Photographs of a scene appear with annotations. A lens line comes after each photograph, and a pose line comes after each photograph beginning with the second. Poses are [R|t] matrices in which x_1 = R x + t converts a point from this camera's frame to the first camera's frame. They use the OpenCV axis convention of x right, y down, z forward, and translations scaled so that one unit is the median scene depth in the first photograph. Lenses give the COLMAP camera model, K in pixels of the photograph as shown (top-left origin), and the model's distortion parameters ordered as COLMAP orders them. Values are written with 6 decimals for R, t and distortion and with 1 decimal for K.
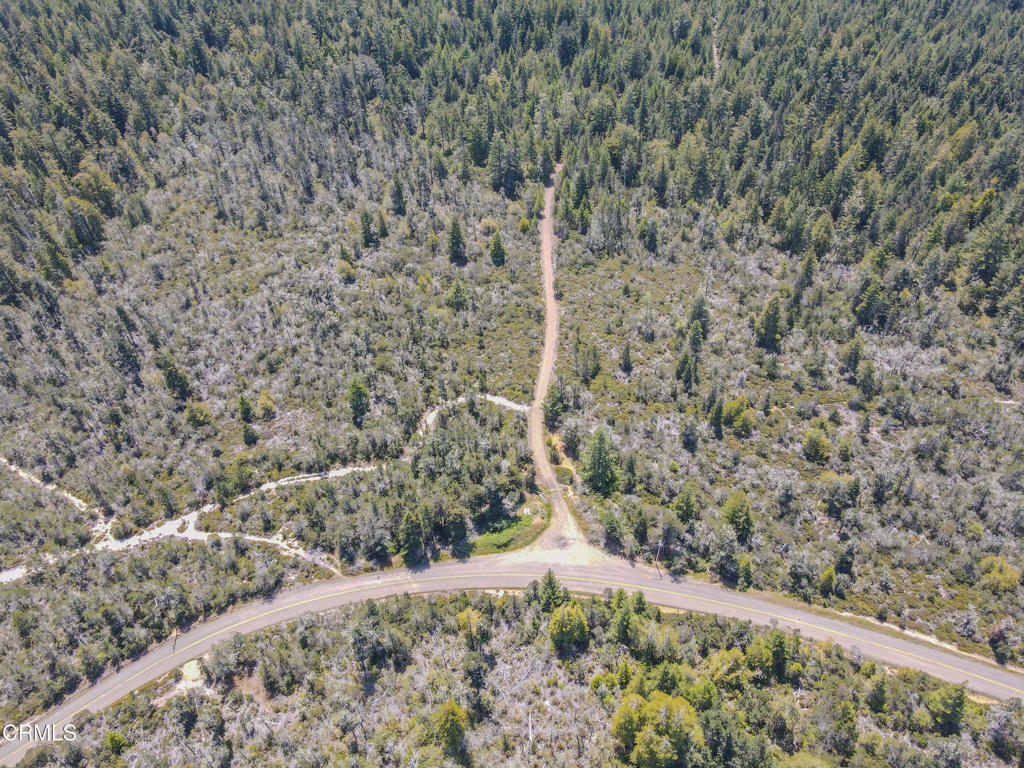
lens RADIAL K [[748.2, 0, 514.0], [0, 748.2, 385.1], [0, 0, 1]] dist [0.016530, -0.006322]
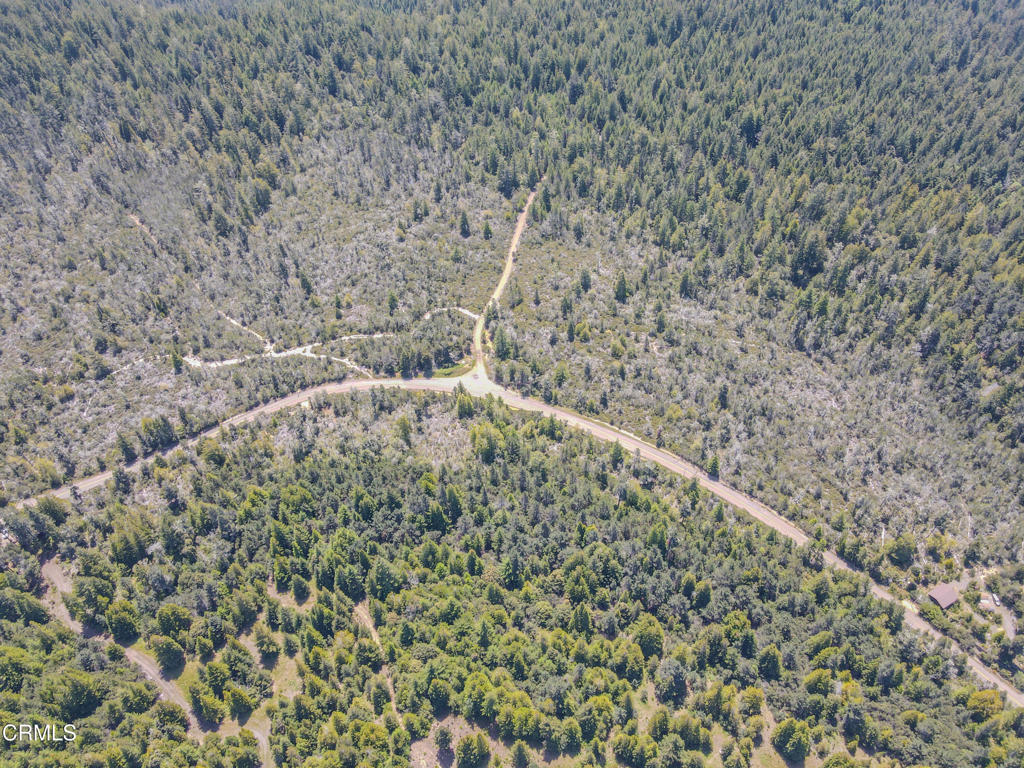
lens RADIAL K [[748.2, 0, 514.1], [0, 748.2, 380.2], [0, 0, 1]] dist [0.016530, -0.006322]
pose [[0.986904, 0.113751, -0.114377, 0.334681], [-0.107896, 0.992575, 0.056158, 0.072155], [0.119916, -0.043082, 0.991849, -0.874143]]
